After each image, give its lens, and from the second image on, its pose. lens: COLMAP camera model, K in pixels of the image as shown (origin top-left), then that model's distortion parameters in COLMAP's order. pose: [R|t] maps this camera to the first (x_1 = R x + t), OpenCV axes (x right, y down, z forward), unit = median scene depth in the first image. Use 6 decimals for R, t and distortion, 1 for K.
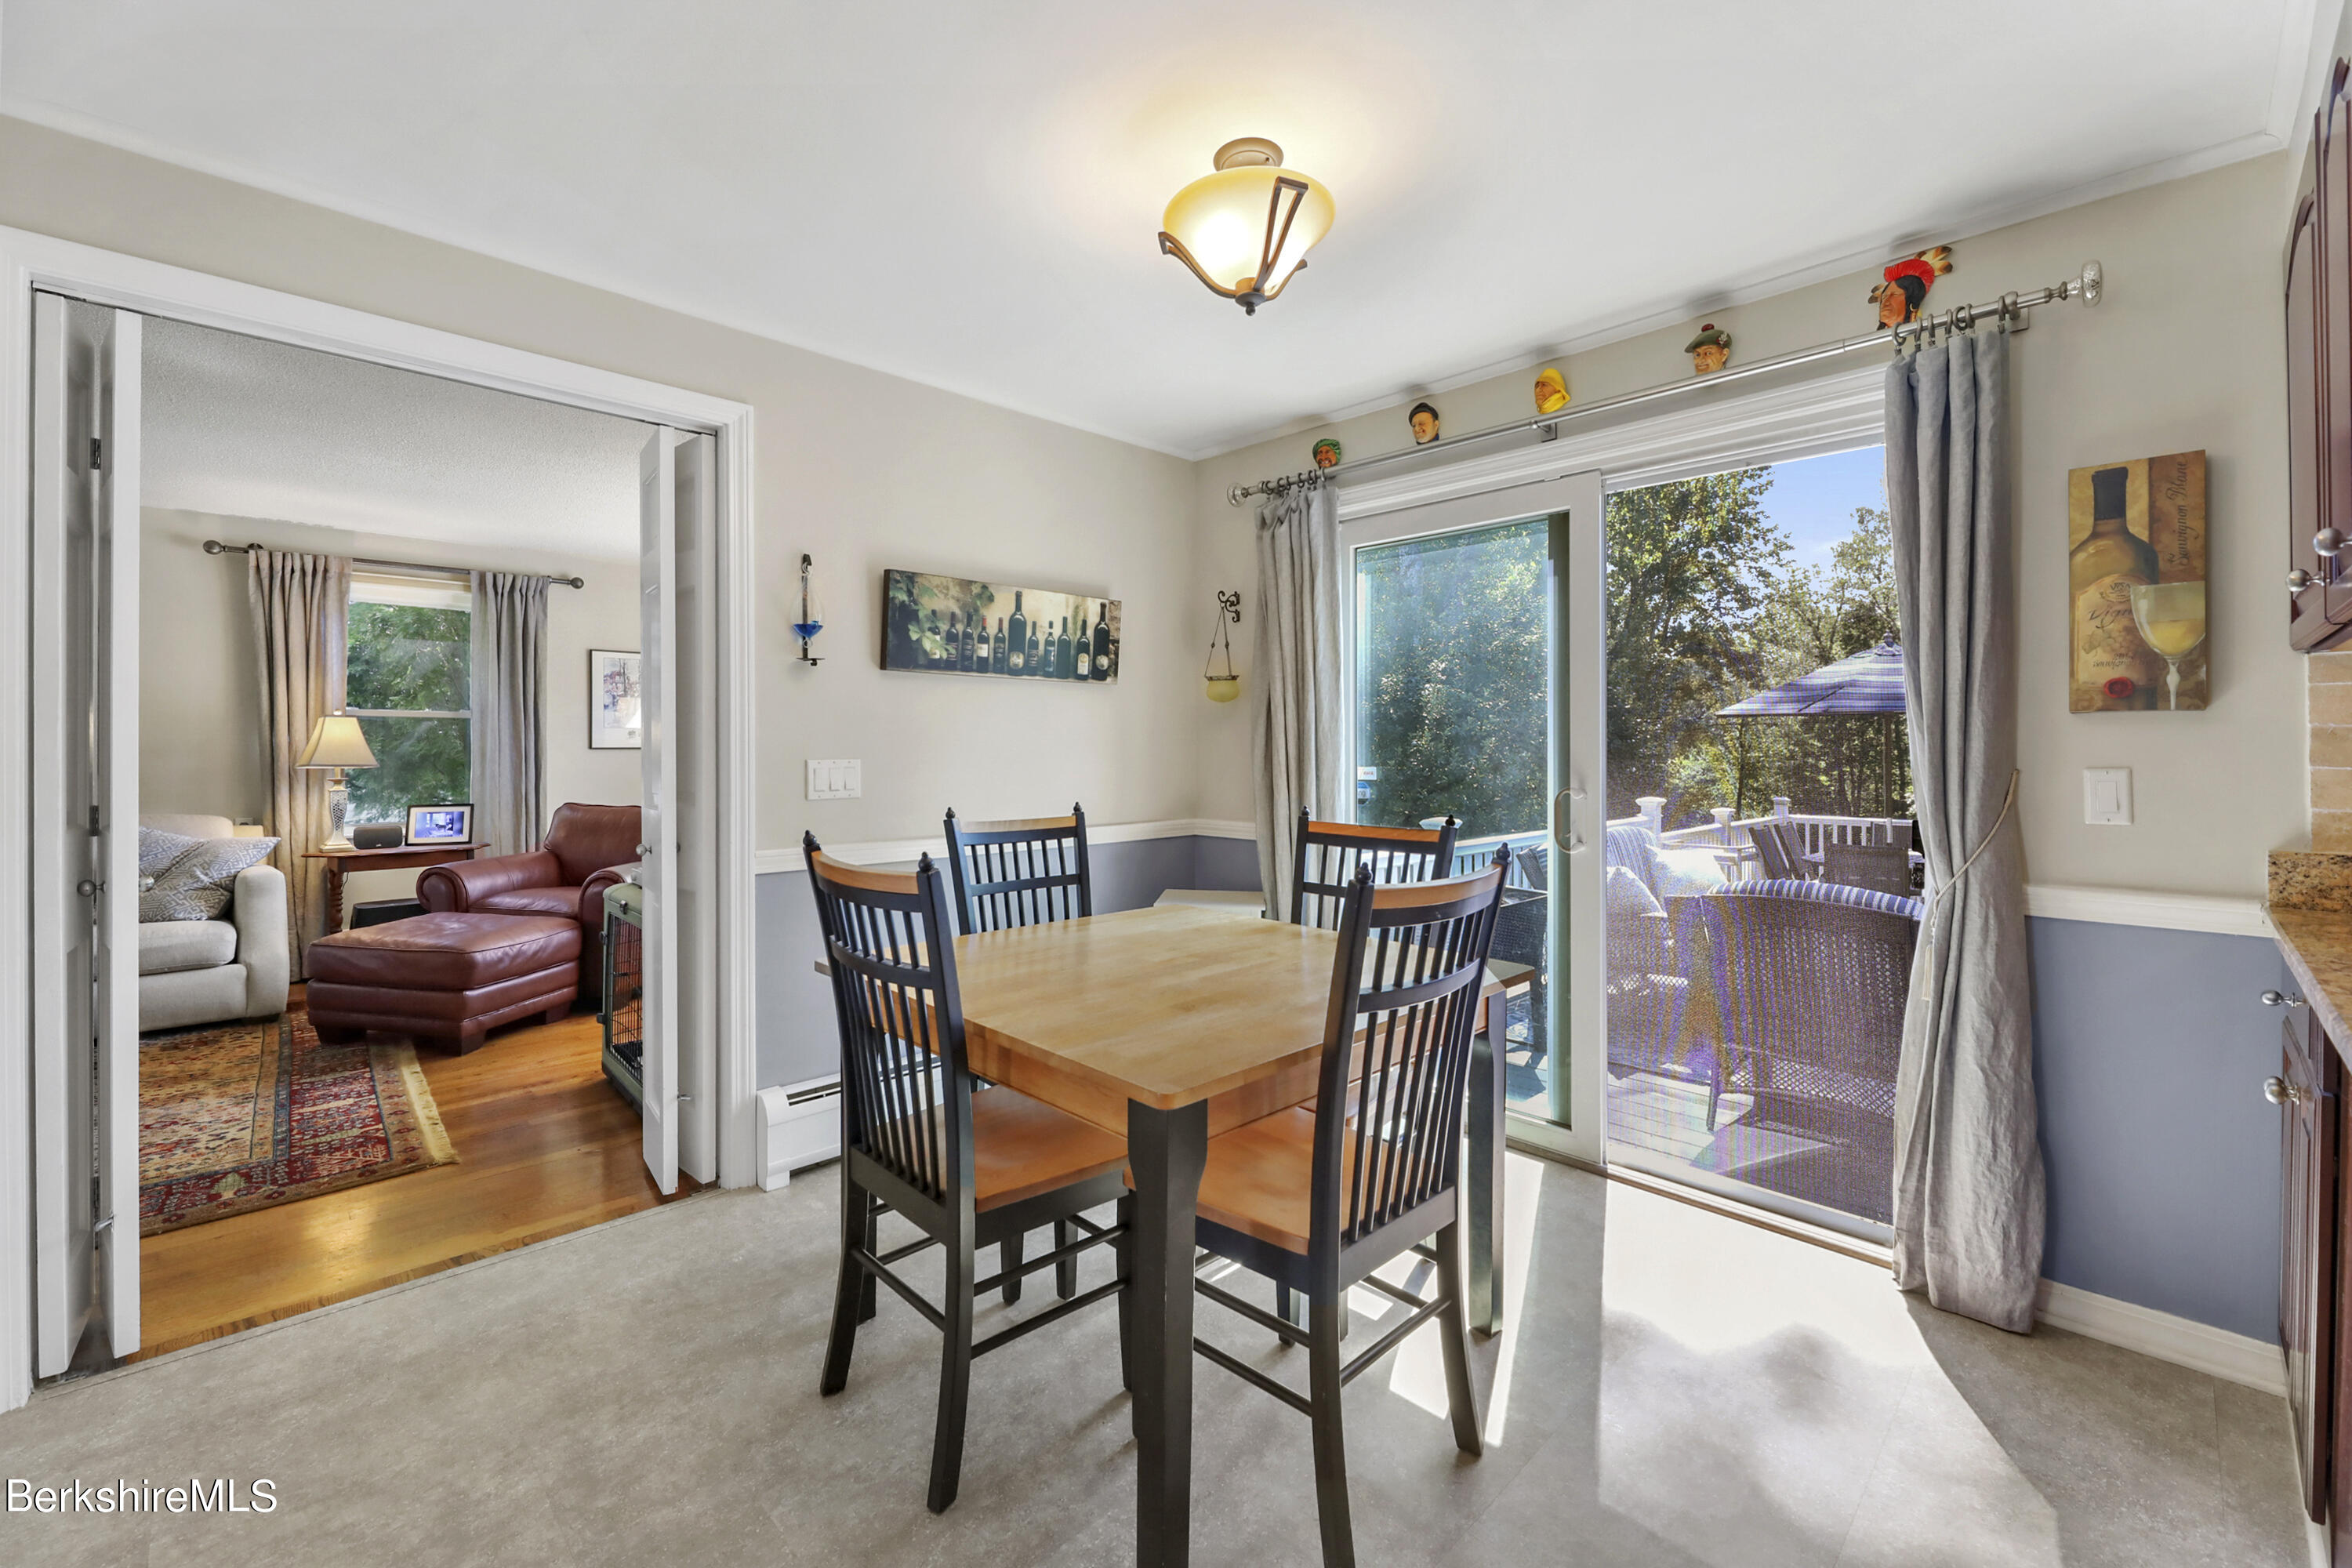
lens RADIAL K [[966.6, 0, 1168.8], [0, 966.6, 747.7], [0, 0, 1]] dist [0.003458, -0.003181]
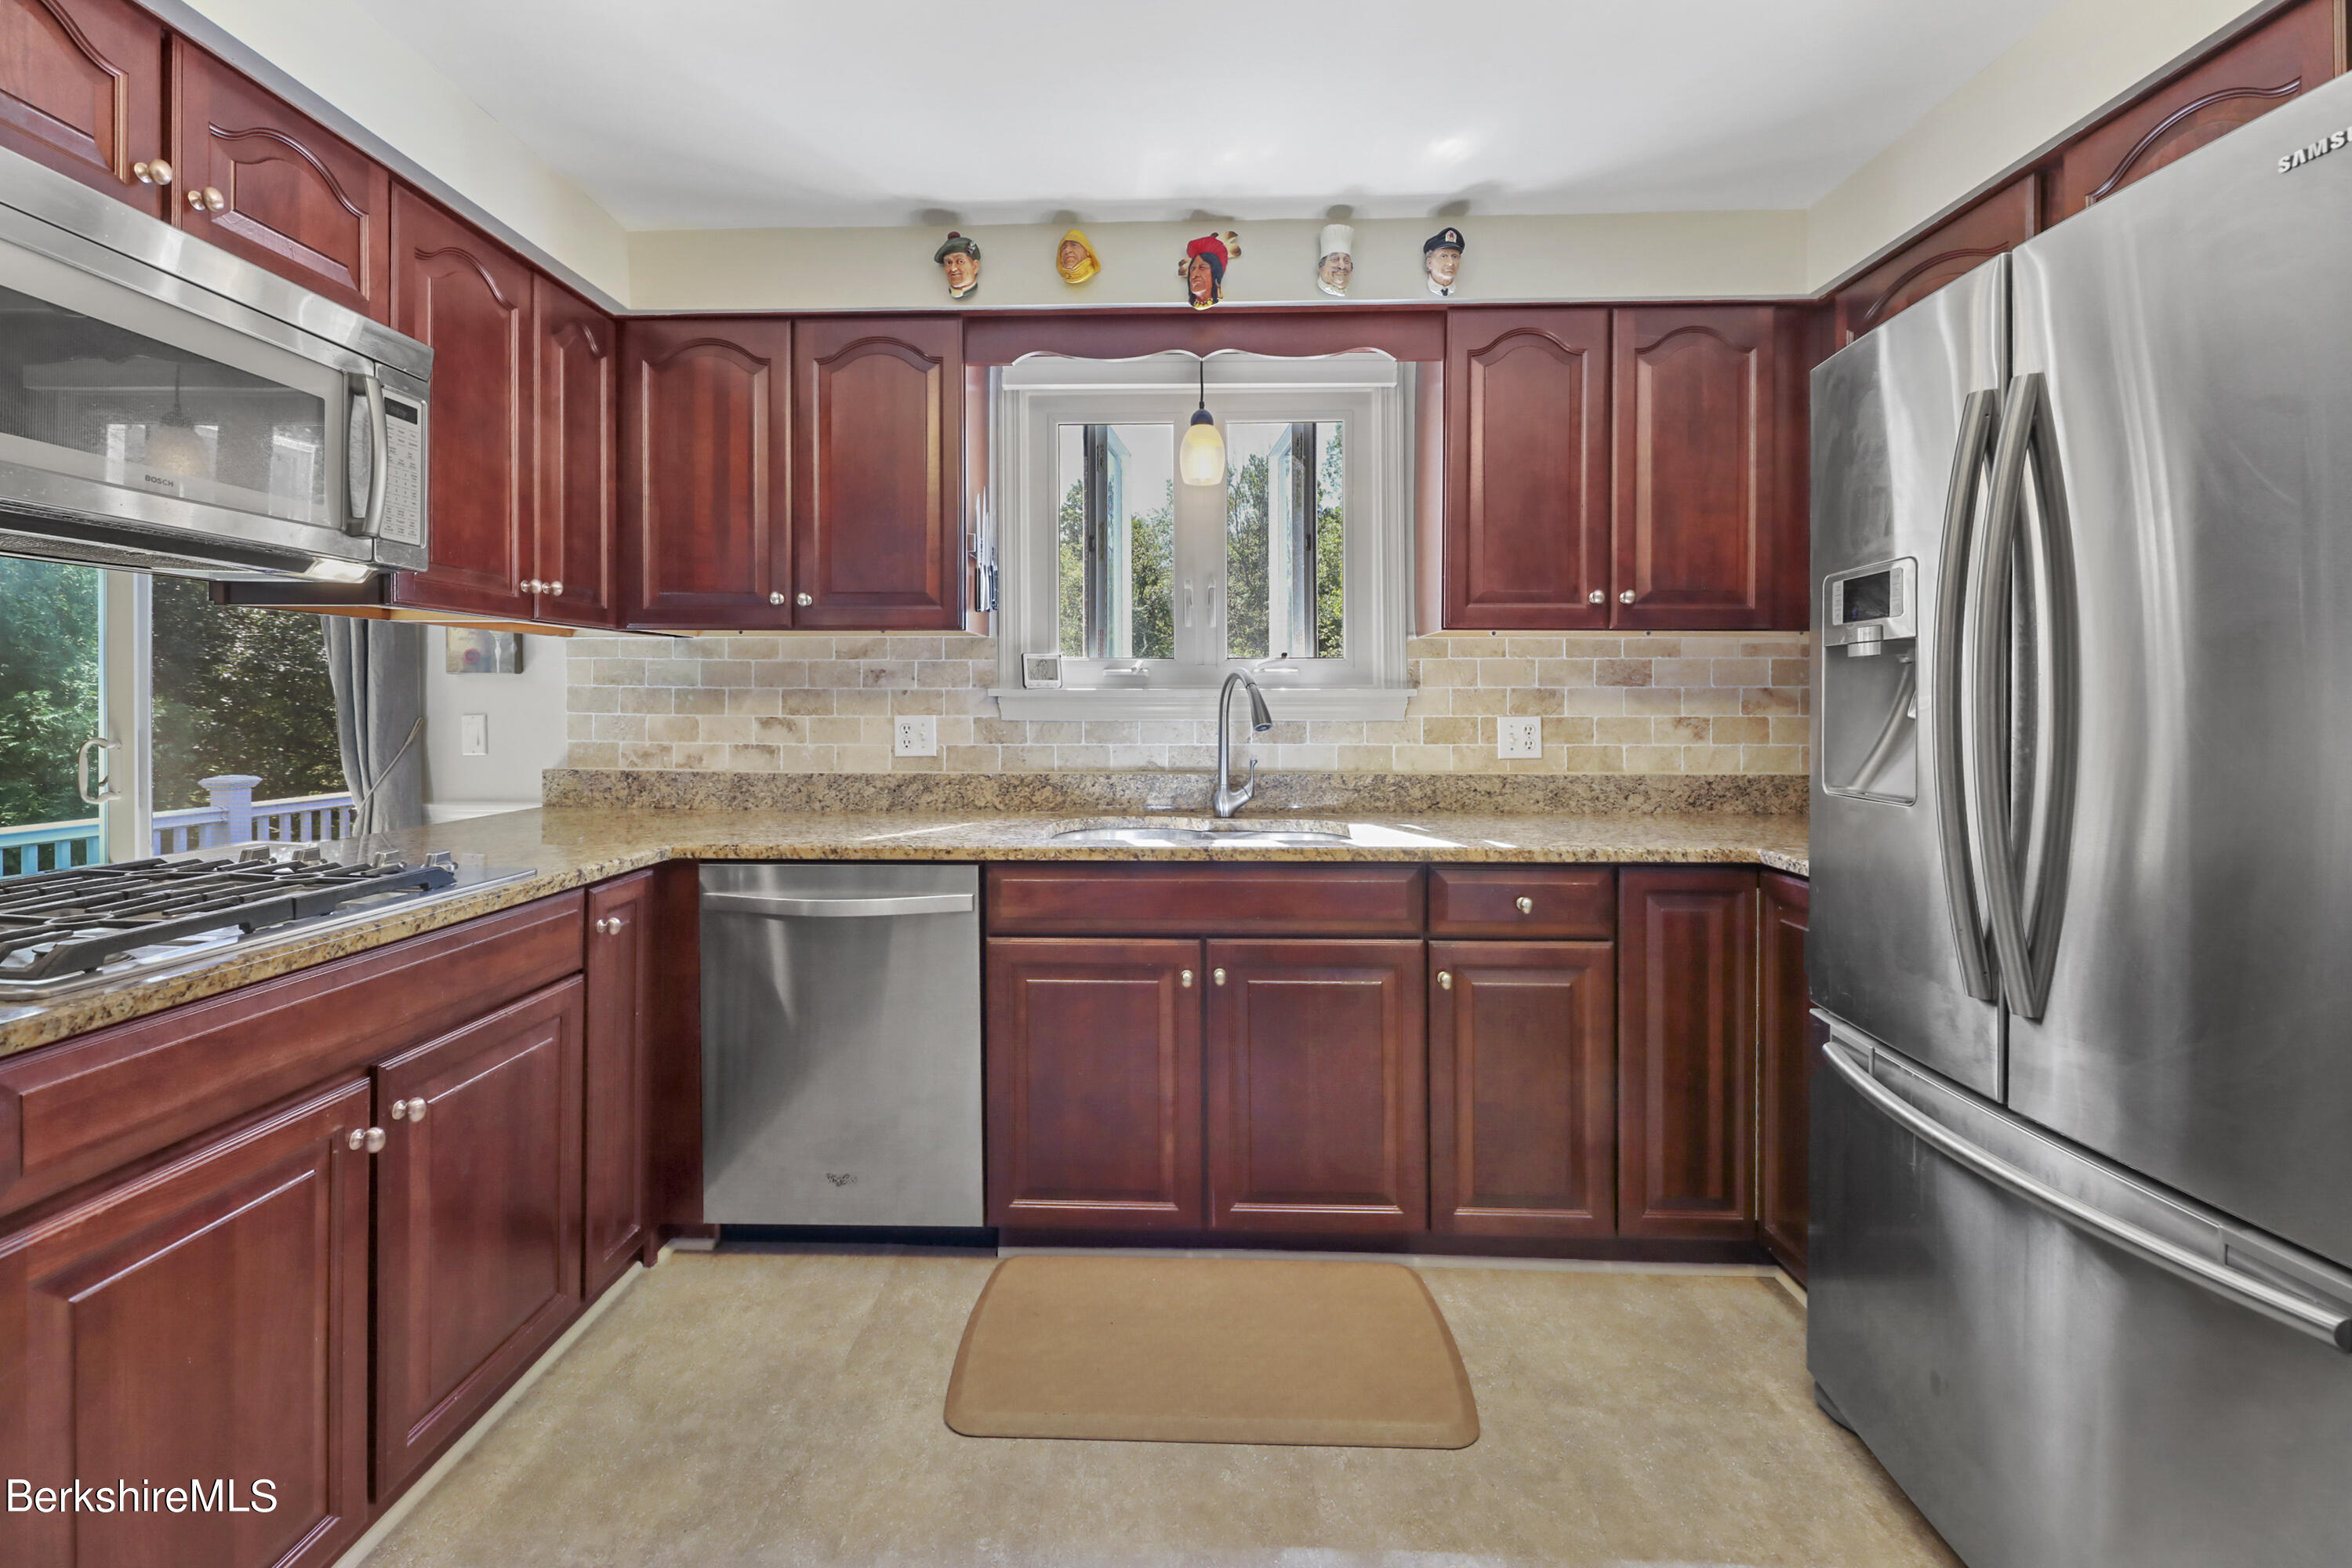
lens RADIAL K [[966.6, 0, 1165.5], [0, 966.6, 708.0], [0, 0, 1]] dist [0.003458, -0.003181]
pose [[0.719328, -0.003301, 0.694663, 0.711578], [-0.002119, 0.999974, 0.006946, 0.000314], [-0.694667, -0.006469, 0.719302, -0.663178]]
